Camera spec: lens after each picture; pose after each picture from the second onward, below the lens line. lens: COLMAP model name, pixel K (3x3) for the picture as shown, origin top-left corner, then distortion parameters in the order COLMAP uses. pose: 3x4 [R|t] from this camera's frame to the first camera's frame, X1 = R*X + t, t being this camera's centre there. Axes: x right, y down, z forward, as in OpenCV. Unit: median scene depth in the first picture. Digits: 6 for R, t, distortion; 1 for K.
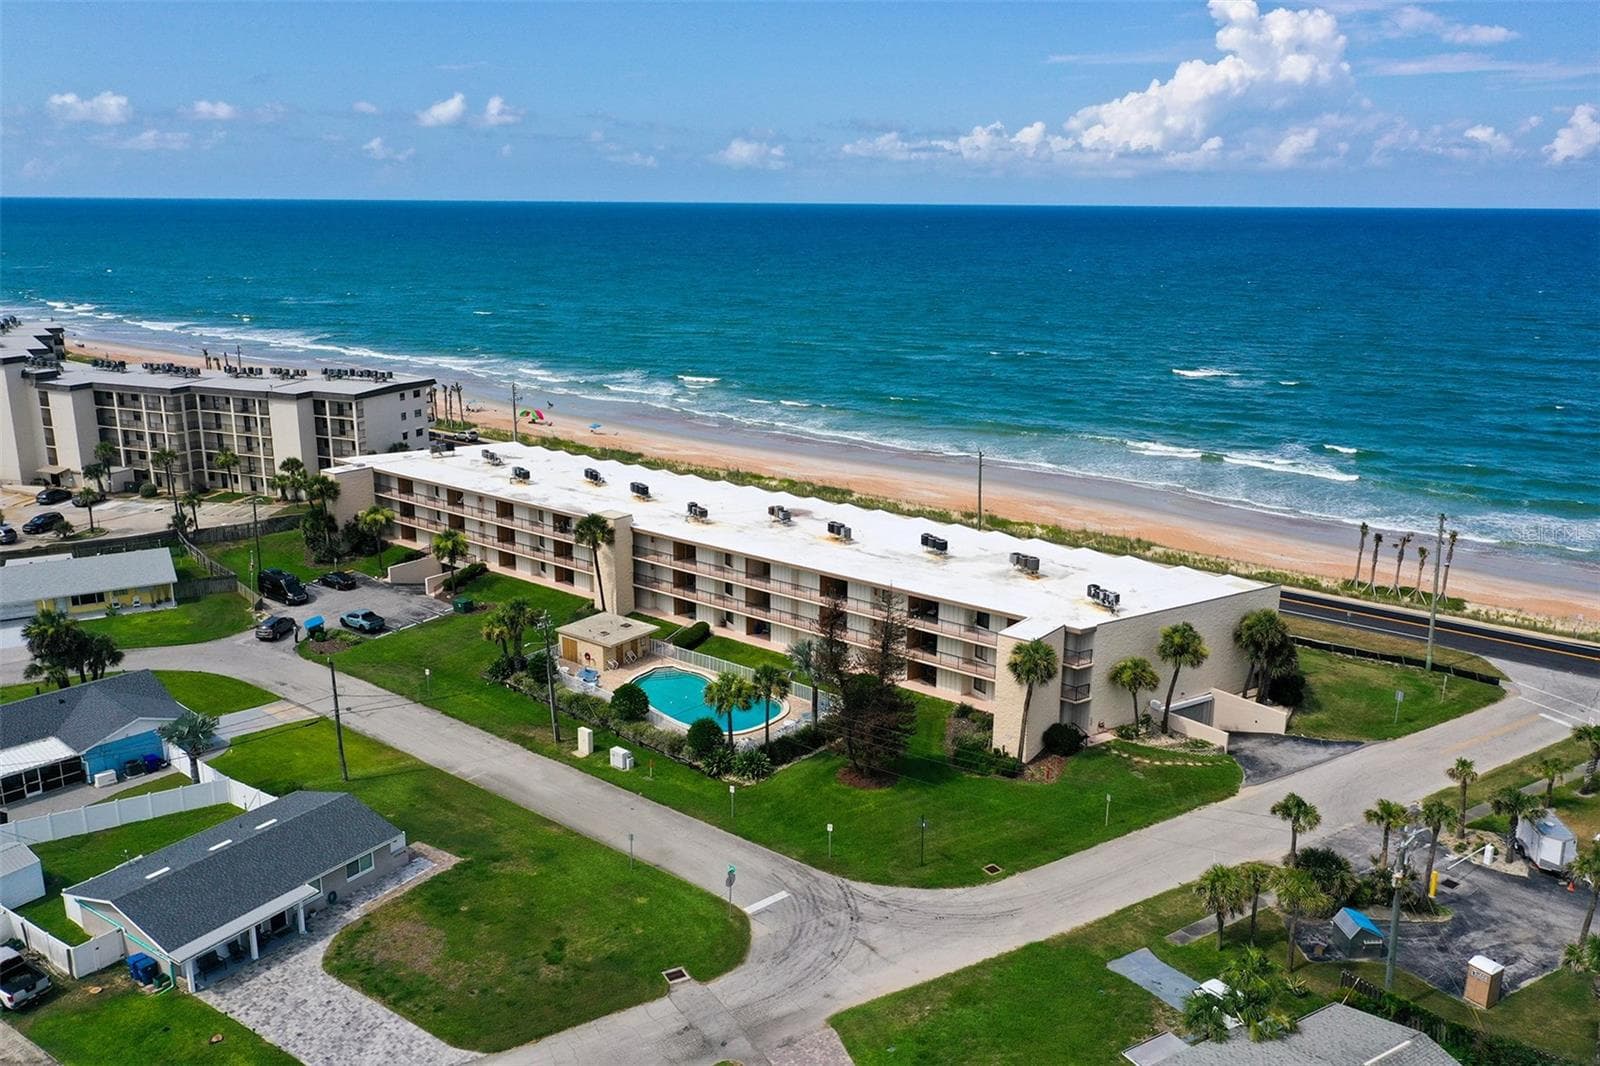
lens RADIAL K [[1429.1, 0, 794.9], [0, 1429.1, 530.1], [0, 0, 1]] dist [0.020311, -0.015534]
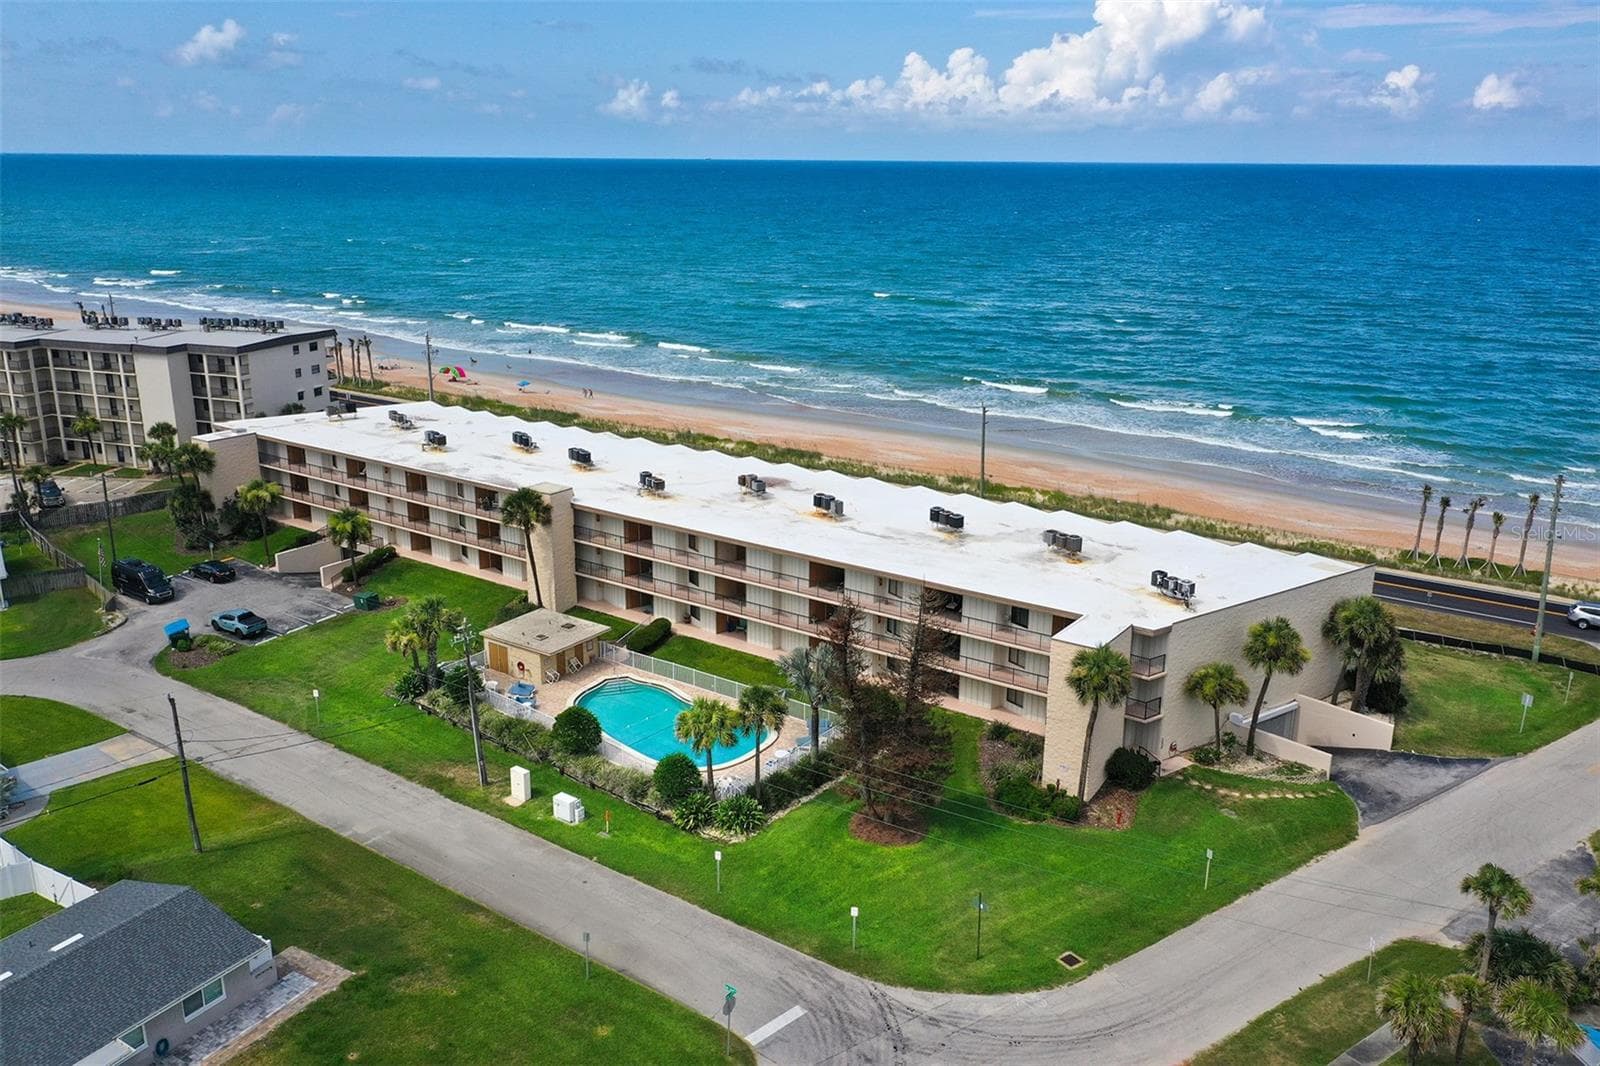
lens RADIAL K [[1429.1, 0, 808.3], [0, 1429.1, 534.3], [0, 0, 1]] dist [0.020311, -0.015534]
pose [[0.998283, -0.015553, 0.056471, -0.030631], [0.013773, 0.999400, 0.031771, -0.010039], [-0.056931, -0.030939, 0.997899, 0.208924]]
